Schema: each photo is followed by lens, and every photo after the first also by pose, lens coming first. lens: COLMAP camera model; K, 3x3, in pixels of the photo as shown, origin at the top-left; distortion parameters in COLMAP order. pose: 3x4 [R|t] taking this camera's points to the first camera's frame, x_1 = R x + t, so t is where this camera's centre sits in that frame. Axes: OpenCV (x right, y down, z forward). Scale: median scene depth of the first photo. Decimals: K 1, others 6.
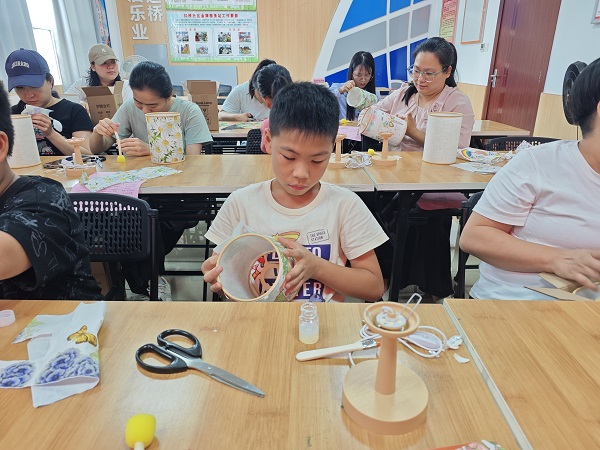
lens RADIAL K [[422.5, 0, 300.0], [0, 422.5, 225.0], [0, 0, 1]] dist [-0.023354, -0.000986]
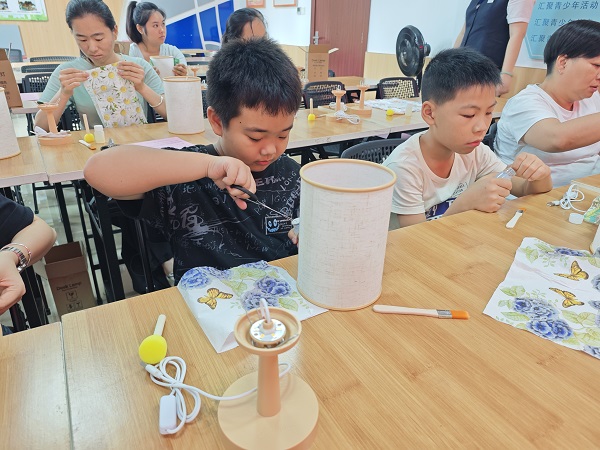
lens RADIAL K [[422.5, 0, 300.0], [0, 422.5, 225.0], [0, 0, 1]] dist [-0.023354, -0.000986]
pose [[0.857149, -0.203510, 0.473160, -0.148206], [0.165807, 0.978756, 0.120606, -0.002609], [-0.487652, -0.024924, 0.872682, 0.013292]]
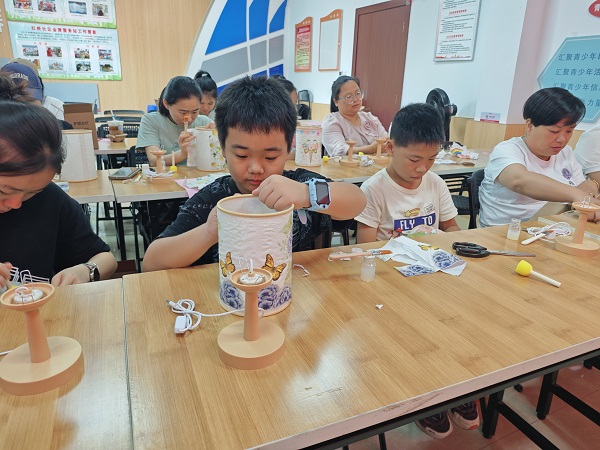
lens RADIAL K [[422.5, 0, 300.0], [0, 422.5, 225.0], [0, 0, 1]] dist [-0.023354, -0.000986]
pose [[0.909837, -0.104435, 0.401608, -0.153410], [0.122066, 0.992350, -0.018485, 0.013426], [-0.396605, 0.065841, 0.915625, -0.031341]]
